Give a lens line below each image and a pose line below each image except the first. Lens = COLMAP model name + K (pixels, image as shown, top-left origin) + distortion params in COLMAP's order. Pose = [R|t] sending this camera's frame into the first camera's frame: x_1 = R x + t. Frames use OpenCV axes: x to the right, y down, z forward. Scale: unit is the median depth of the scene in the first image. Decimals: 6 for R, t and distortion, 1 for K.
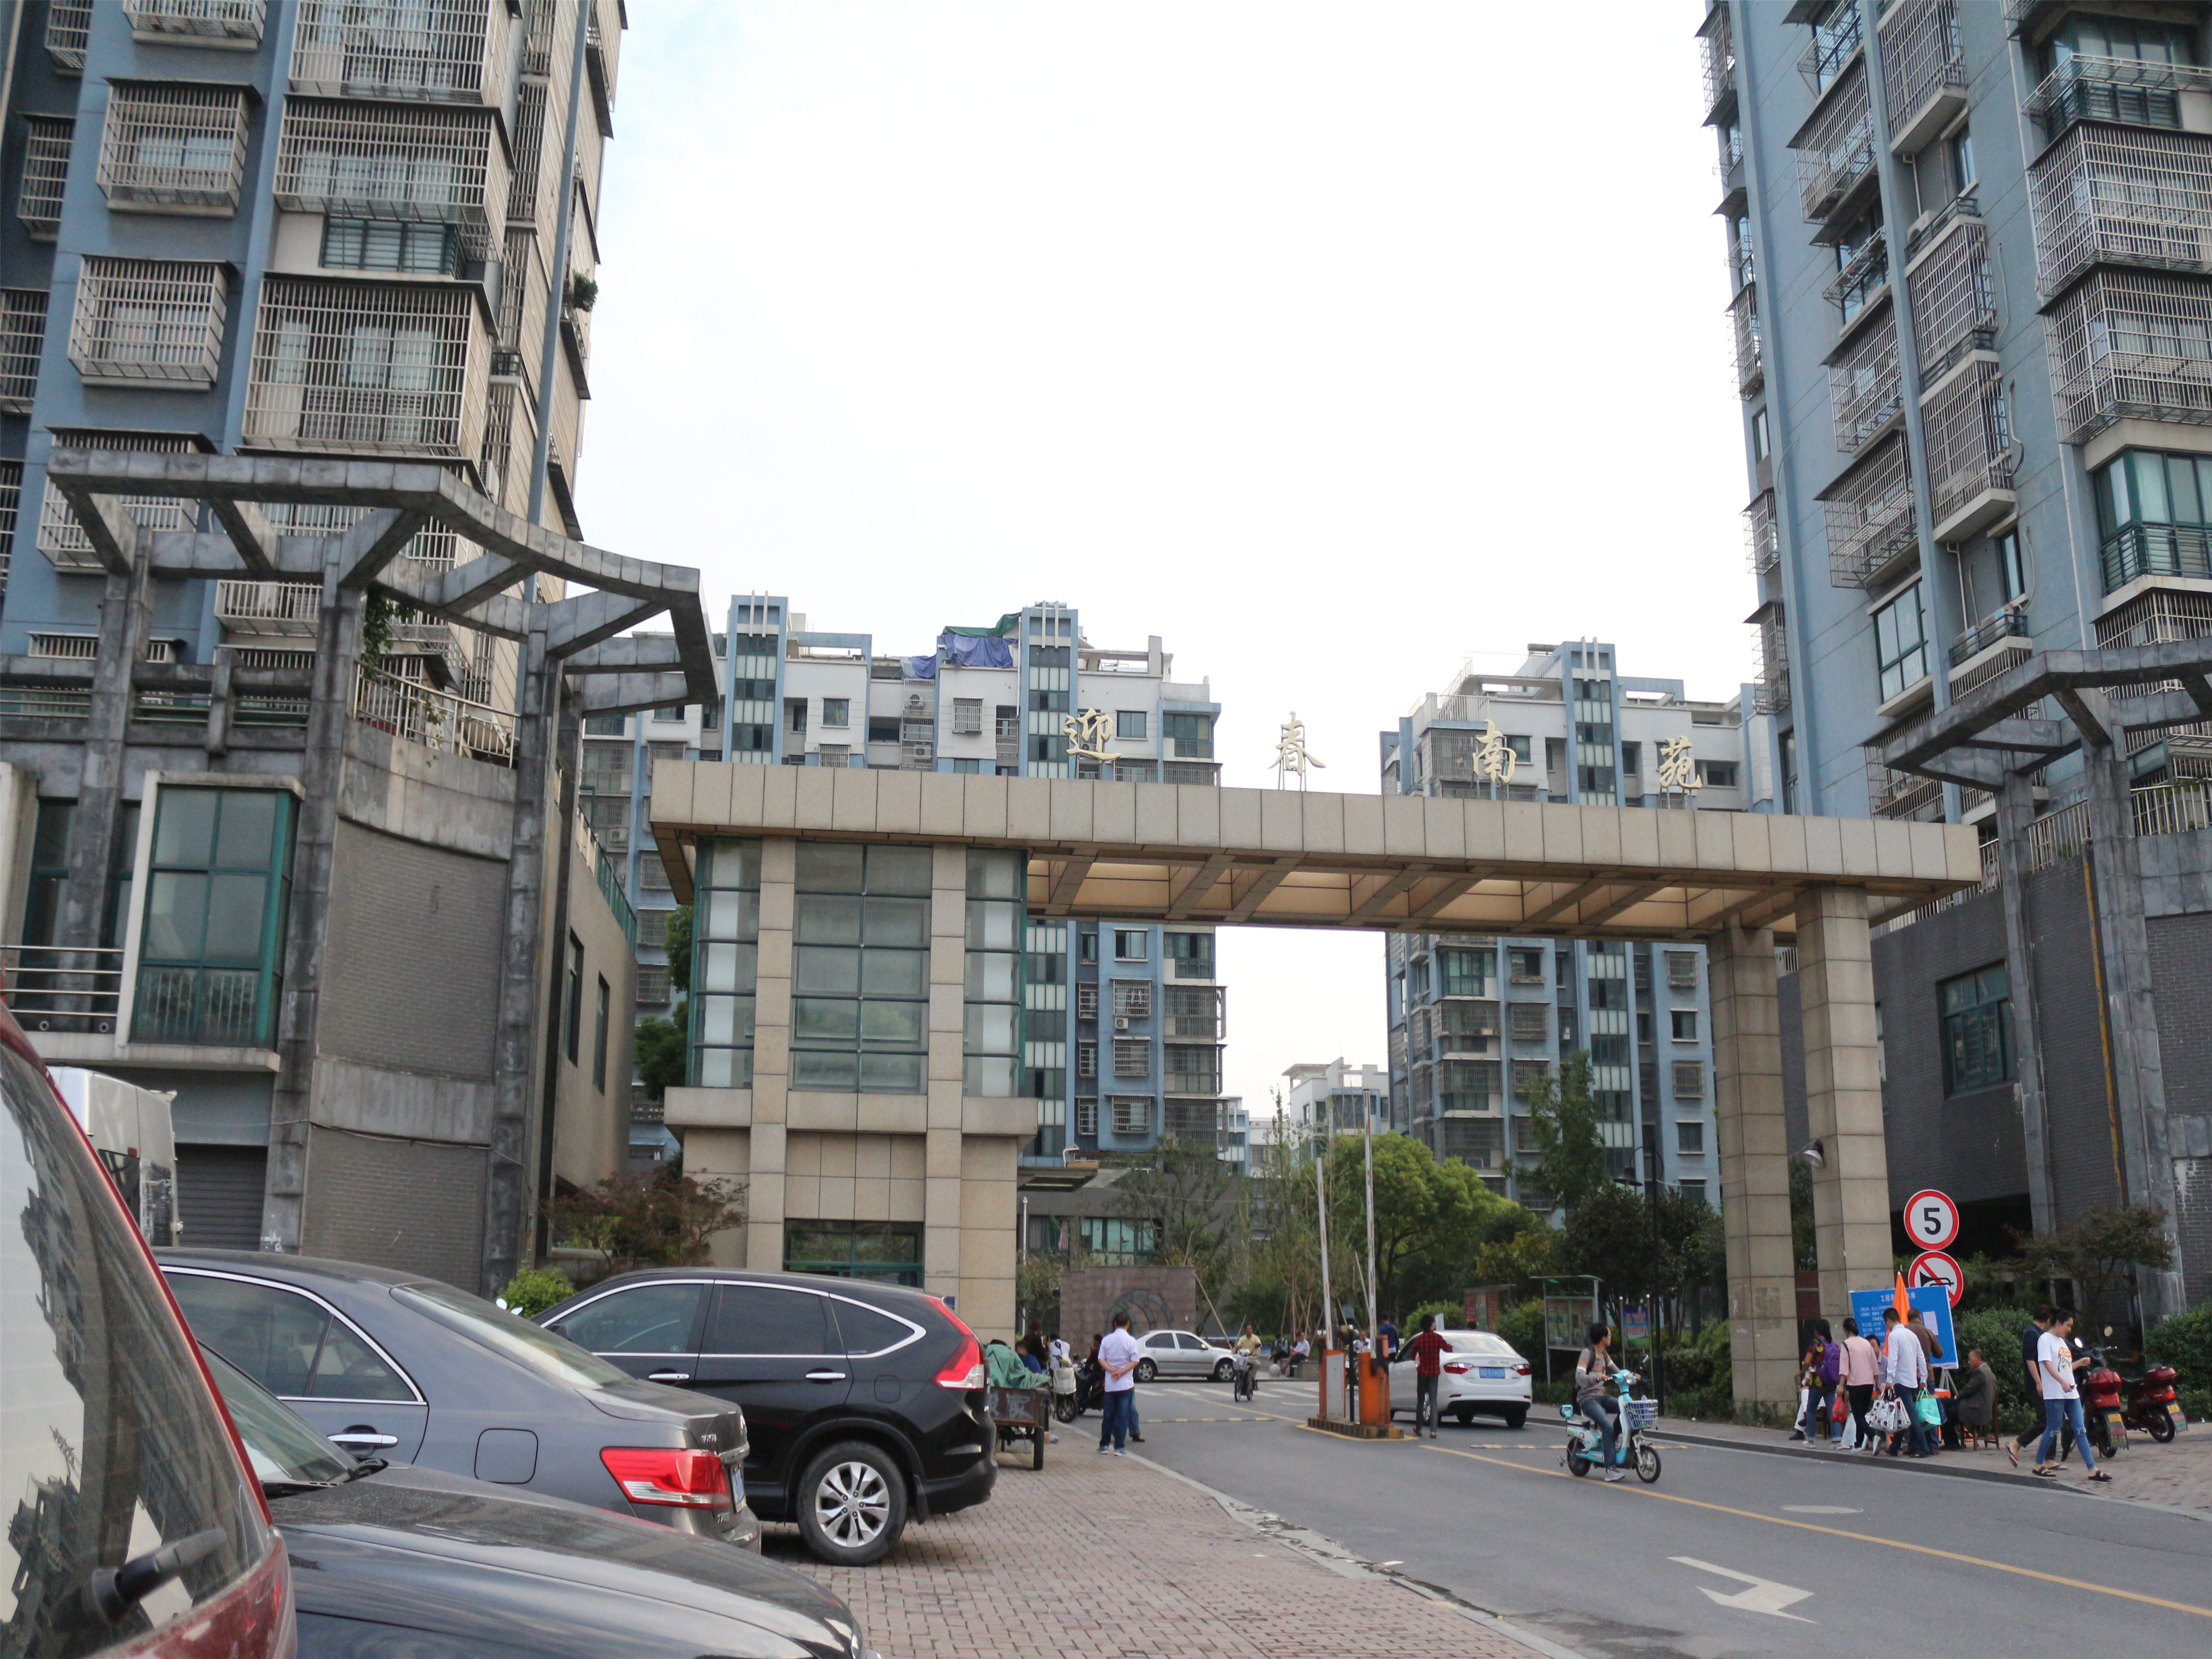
lens RADIAL K [[1992.8, 0, 1102.2], [0, 1992.8, 845.1], [0, 0, 1]] dist [-0.182250, 0.223135]
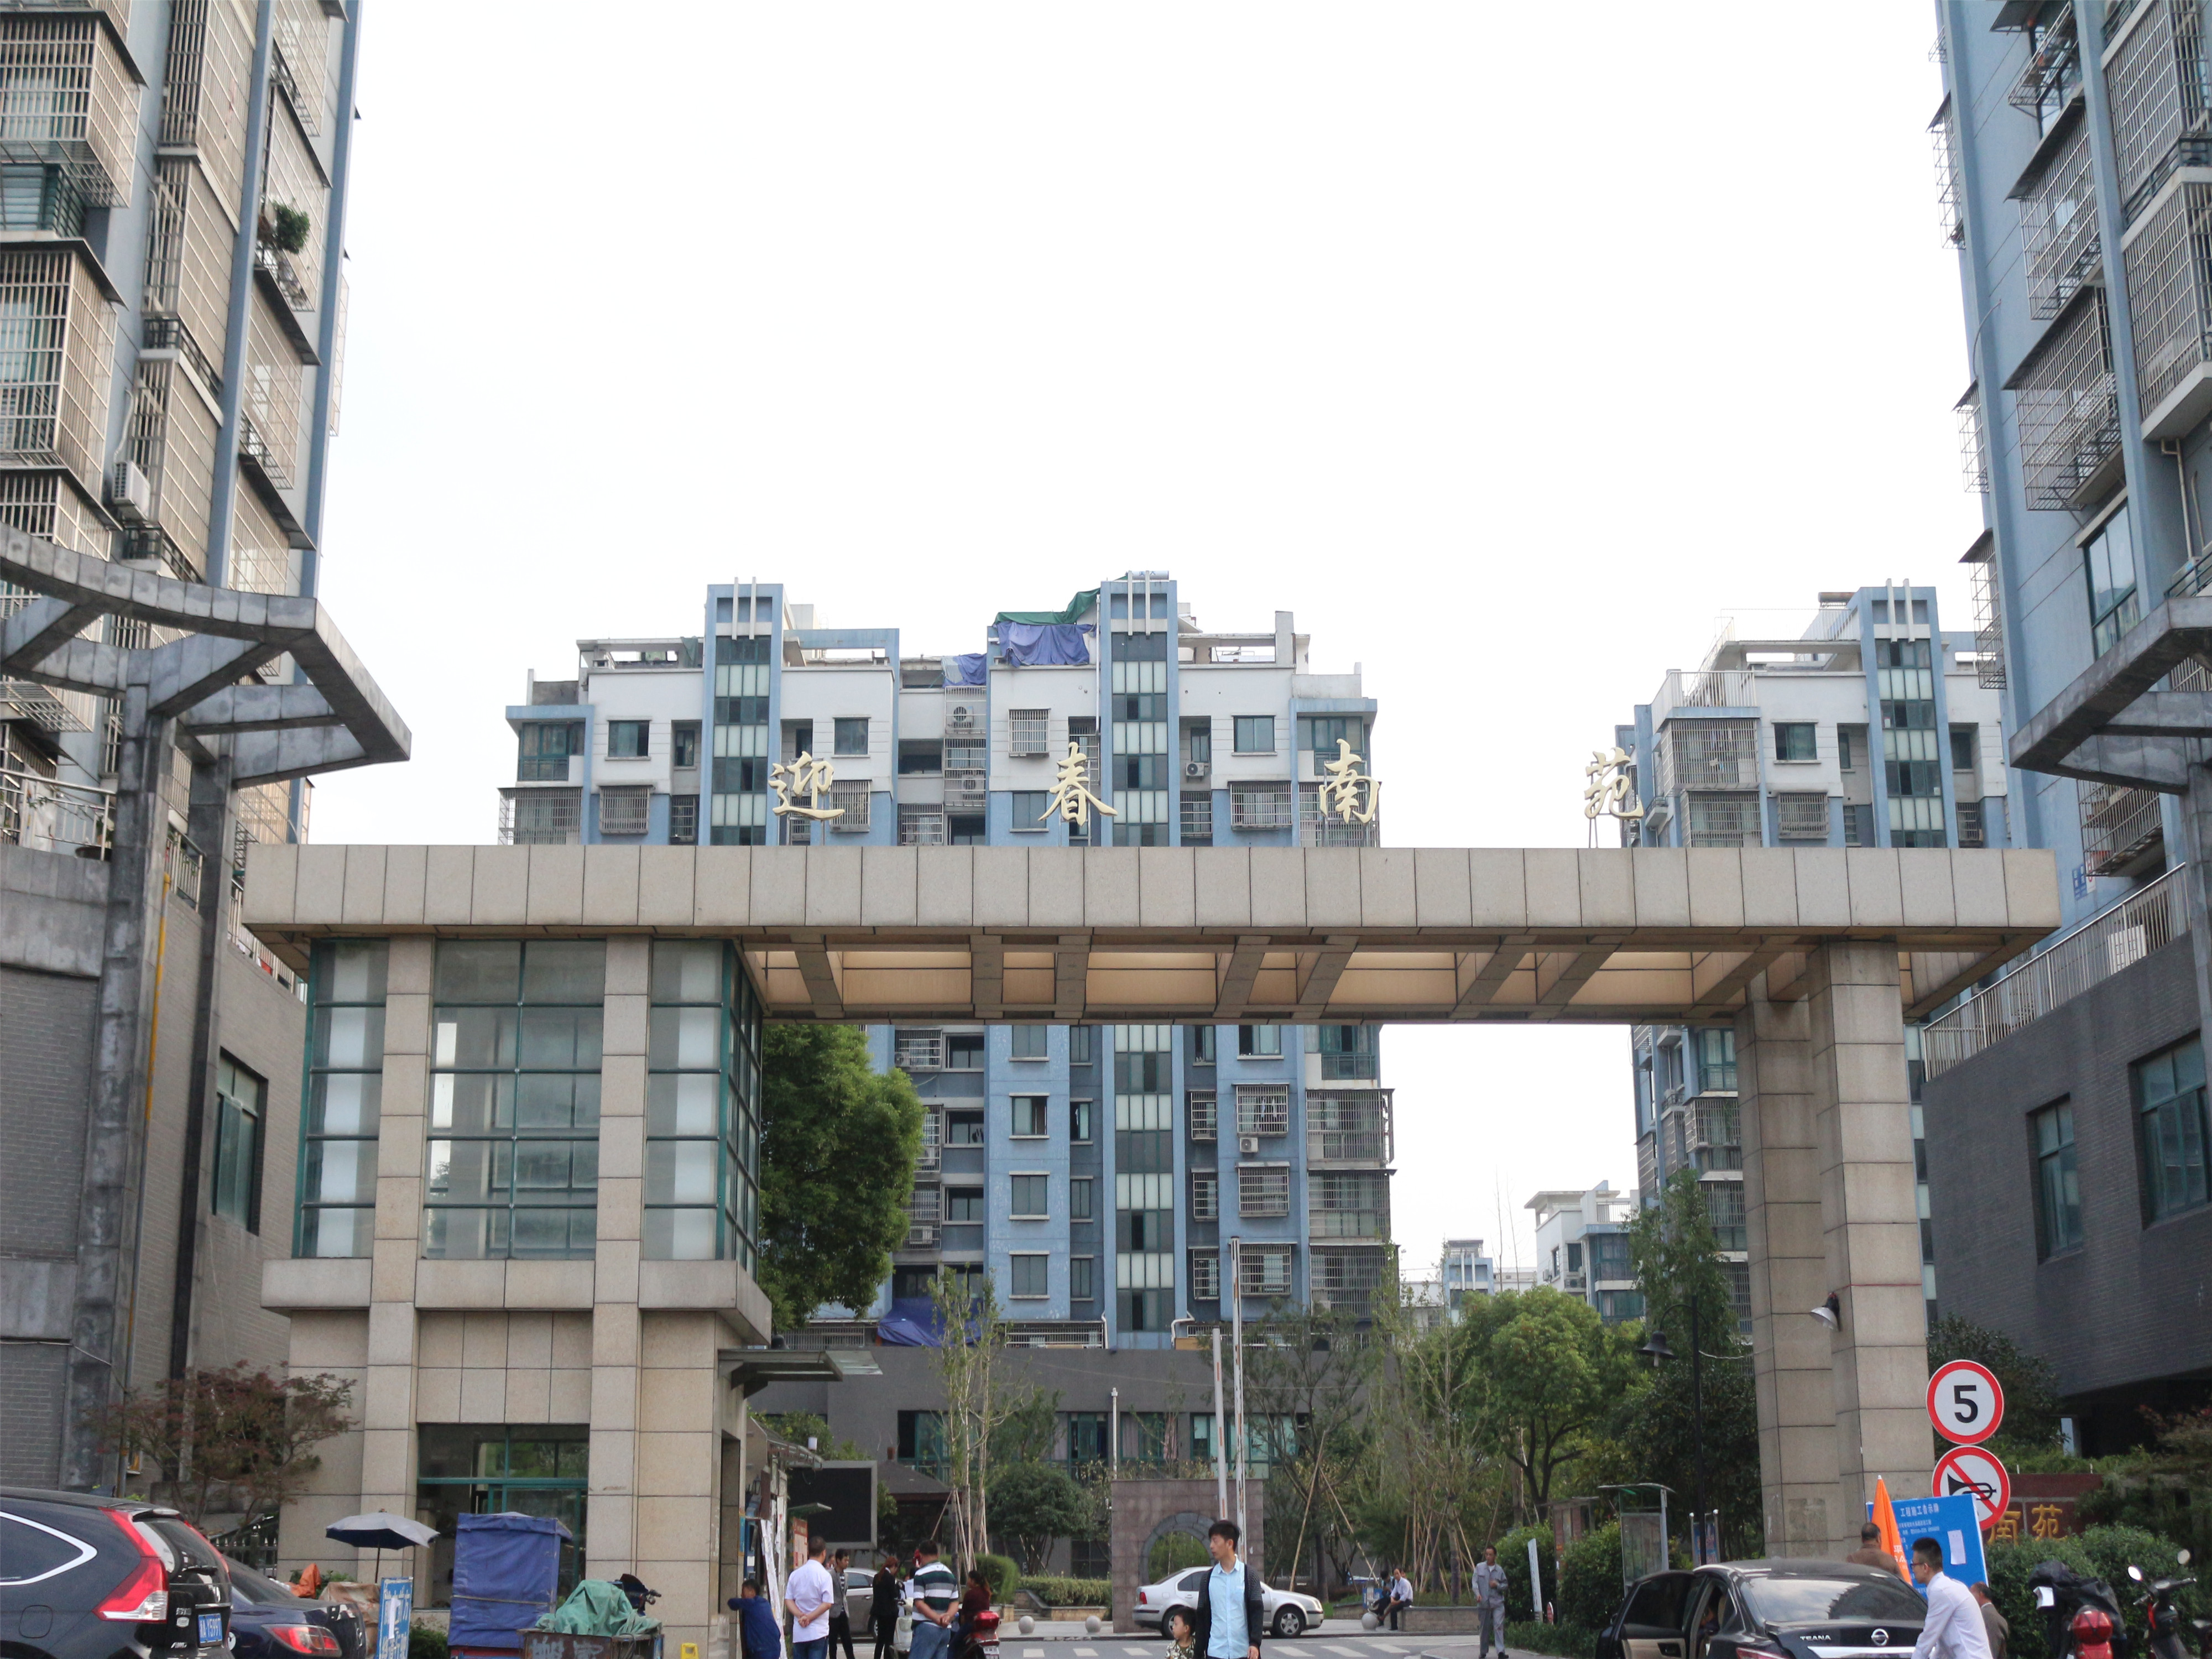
lens RADIAL K [[2781.4, 0, 1106.0], [0, 2781.4, 829.5], [0, 0, 1]] dist [-0.094130, 0.126477]
pose [[0.993169, -0.043802, -0.108155, 0.111689], [0.041304, 0.998828, -0.025236, -0.003476], [0.109134, 0.020596, 0.993814, -0.029565]]
